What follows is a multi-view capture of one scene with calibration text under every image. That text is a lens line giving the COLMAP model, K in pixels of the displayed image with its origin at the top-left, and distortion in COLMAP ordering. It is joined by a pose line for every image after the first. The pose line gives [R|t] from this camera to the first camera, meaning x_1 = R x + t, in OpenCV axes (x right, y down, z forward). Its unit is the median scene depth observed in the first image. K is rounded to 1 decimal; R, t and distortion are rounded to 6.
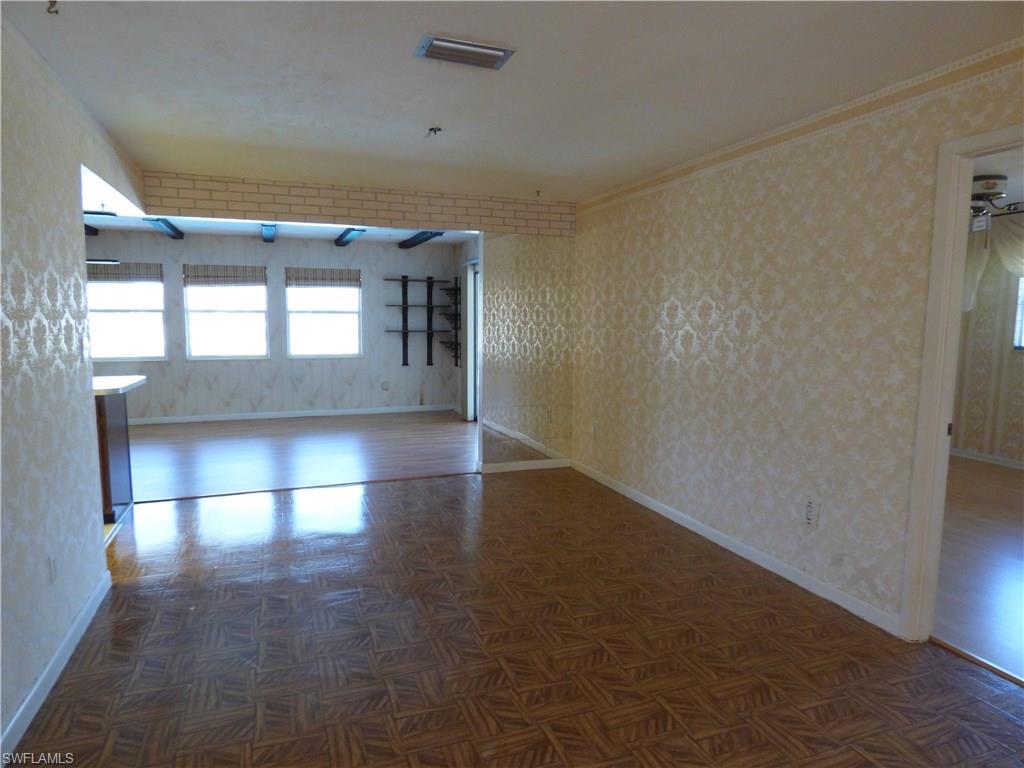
lens RADIAL K [[626.6, 0, 512.0], [0, 626.6, 384.0], [0, 0, 1]] dist [-0.004938, -0.001147]
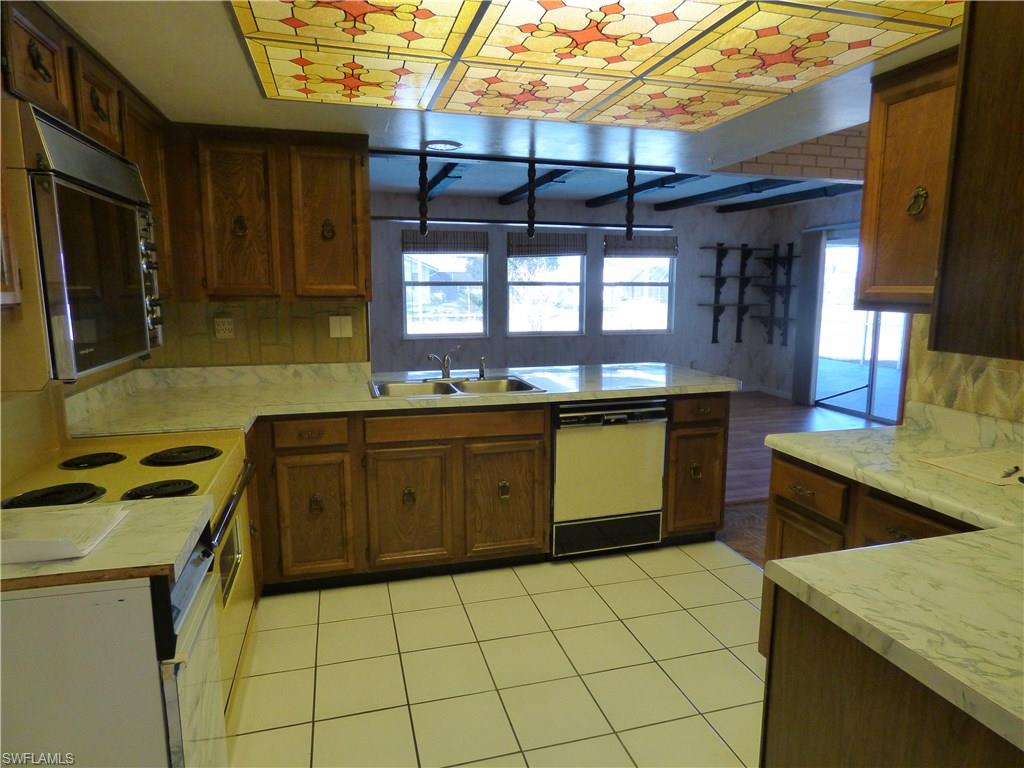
lens RADIAL K [[612.8, 0, 512.0], [0, 612.8, 384.0], [0, 0, 1]] dist [-0.004410, -0.000523]
pose [[0.996654, 0.009610, -0.081174, -0.418099], [-0.005569, 0.998741, 0.049863, -0.012836], [0.081551, -0.049244, 0.995452, 0.084580]]
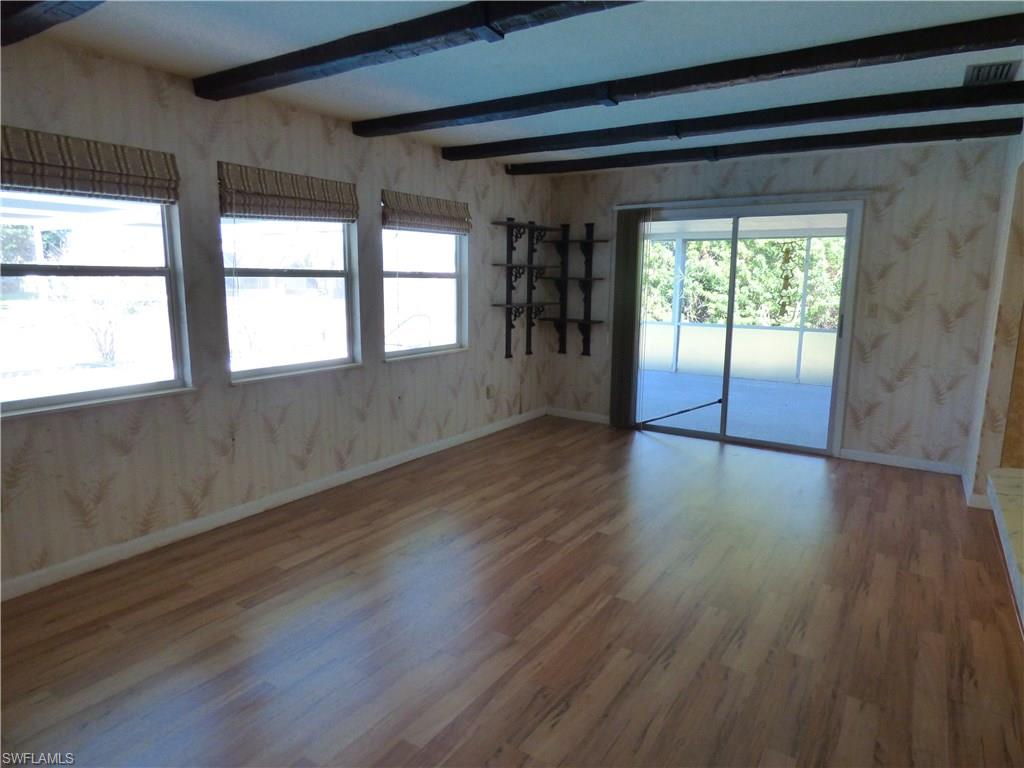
lens RADIAL K [[626.6, 0, 512.0], [0, 626.6, 384.0], [0, 0, 1]] dist [-0.004938, -0.001147]
pose [[0.800488, -0.097232, 0.591410, -0.594515], [0.058623, 0.994724, 0.084192, -0.060604], [-0.596475, -0.032725, 0.801964, 0.499658]]
